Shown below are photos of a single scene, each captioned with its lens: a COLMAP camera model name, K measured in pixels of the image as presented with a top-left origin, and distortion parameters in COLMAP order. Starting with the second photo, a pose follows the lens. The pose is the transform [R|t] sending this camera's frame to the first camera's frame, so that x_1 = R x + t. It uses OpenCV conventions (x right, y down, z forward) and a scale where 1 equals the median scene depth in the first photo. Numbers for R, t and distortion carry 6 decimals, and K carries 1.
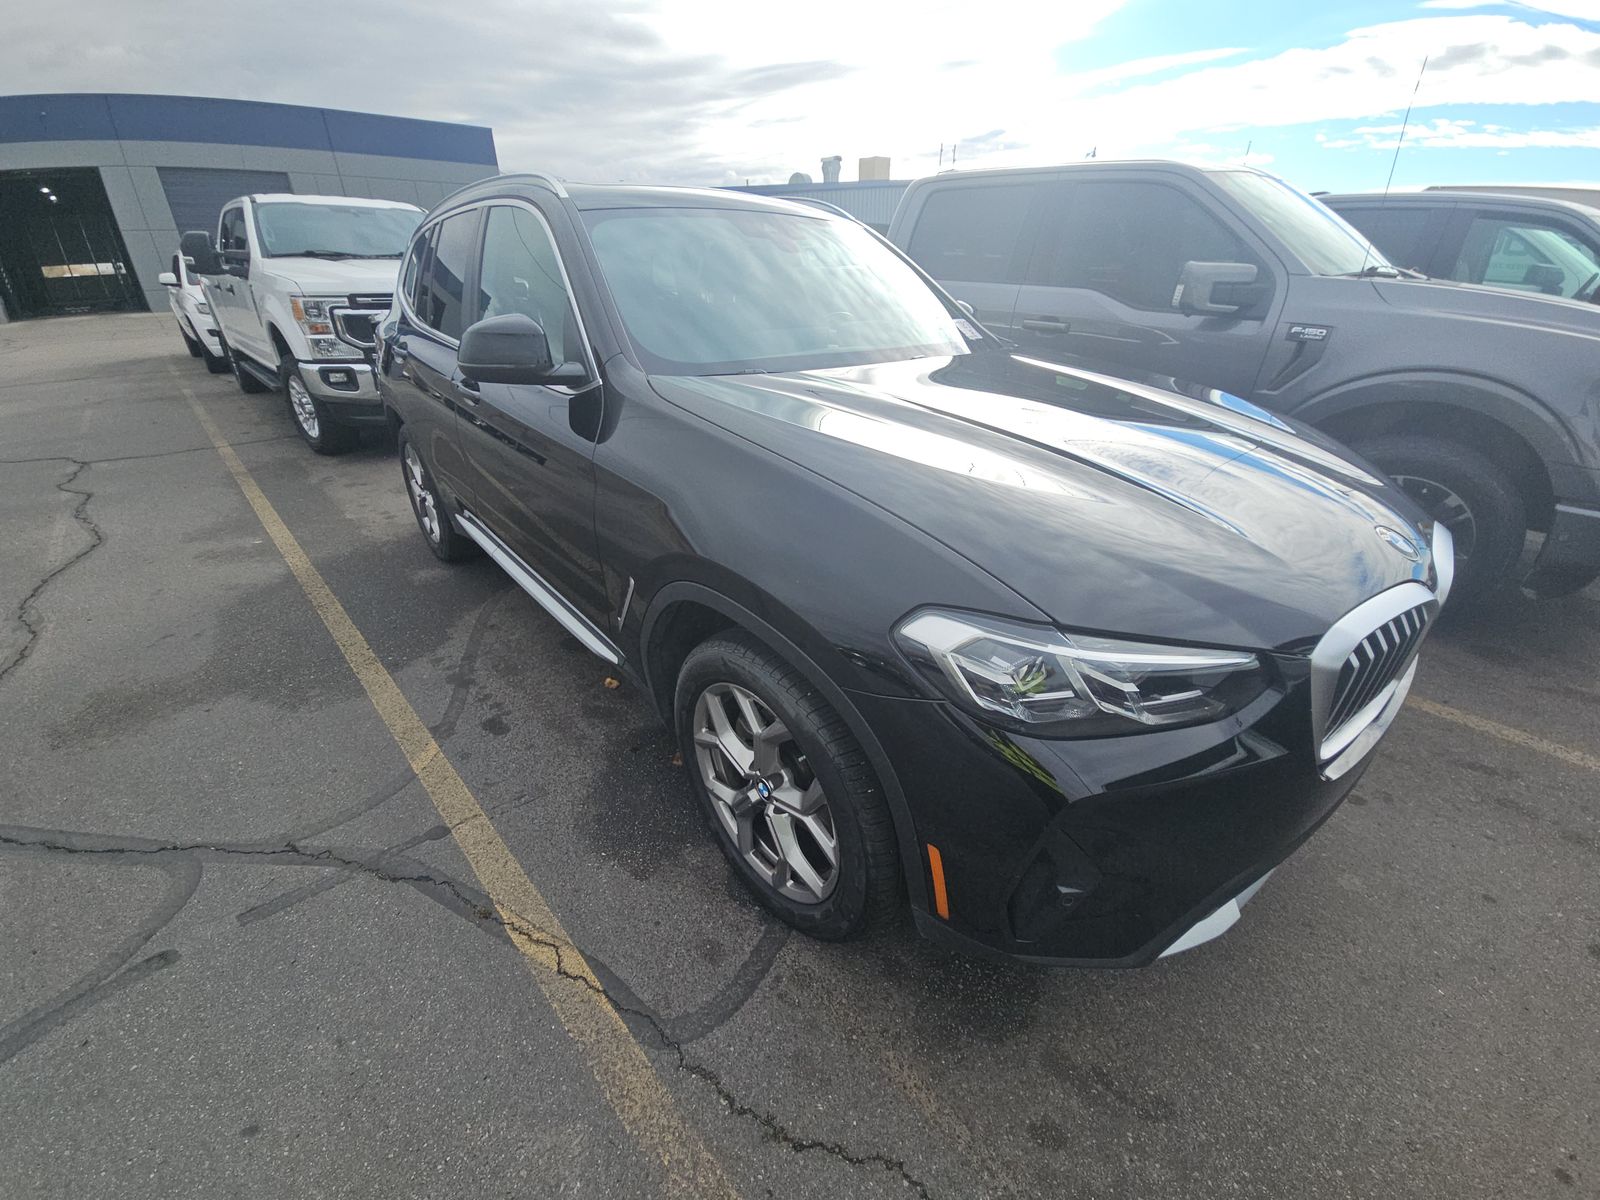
lens RADIAL K [[650.0, 0, 801.8], [0, 650.0, 602.7], [0, 0, 1]] dist [-0.002551, -0.001272]
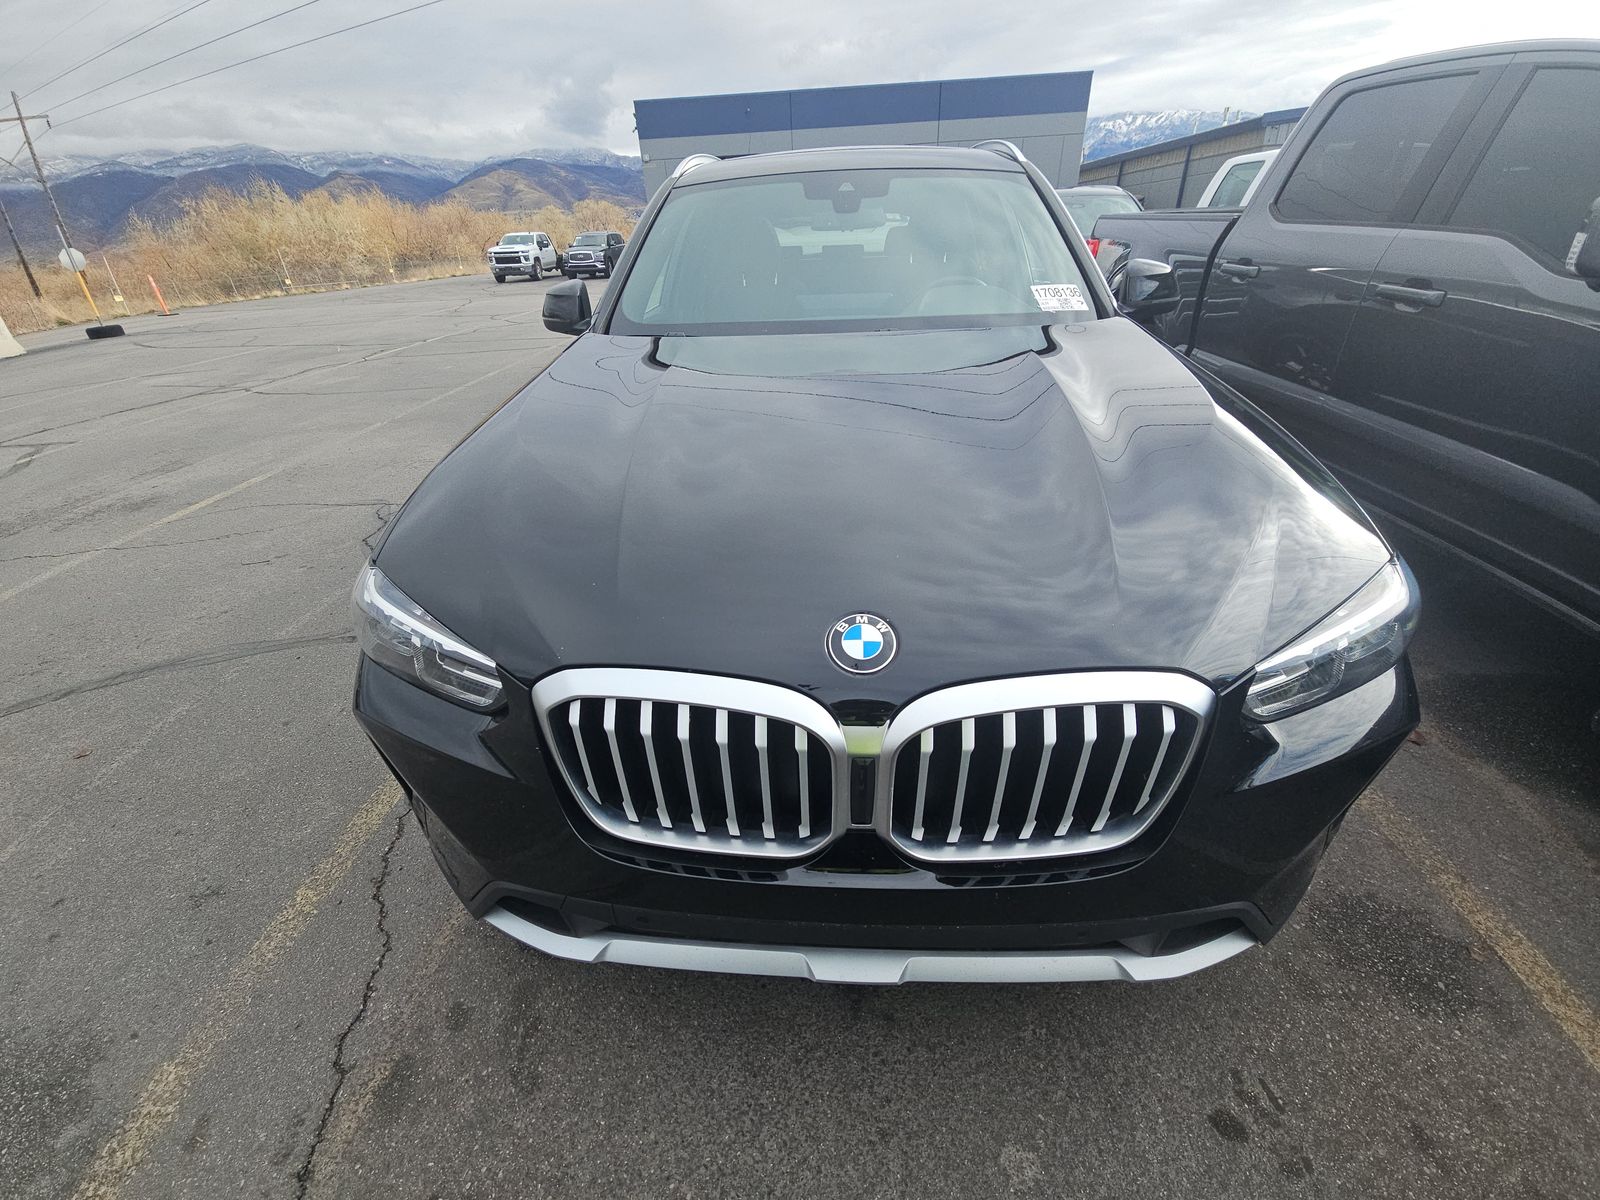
lens RADIAL K [[650.0, 0, 805.0], [0, 650.0, 598.3], [0, 0, 1]] dist [-0.002551, -0.001272]
pose [[0.733029, 0.300571, -0.610185, 0.838851], [-0.268011, 0.952129, 0.147041, -0.144566], [0.625171, 0.055751, 0.778494, 0.283526]]
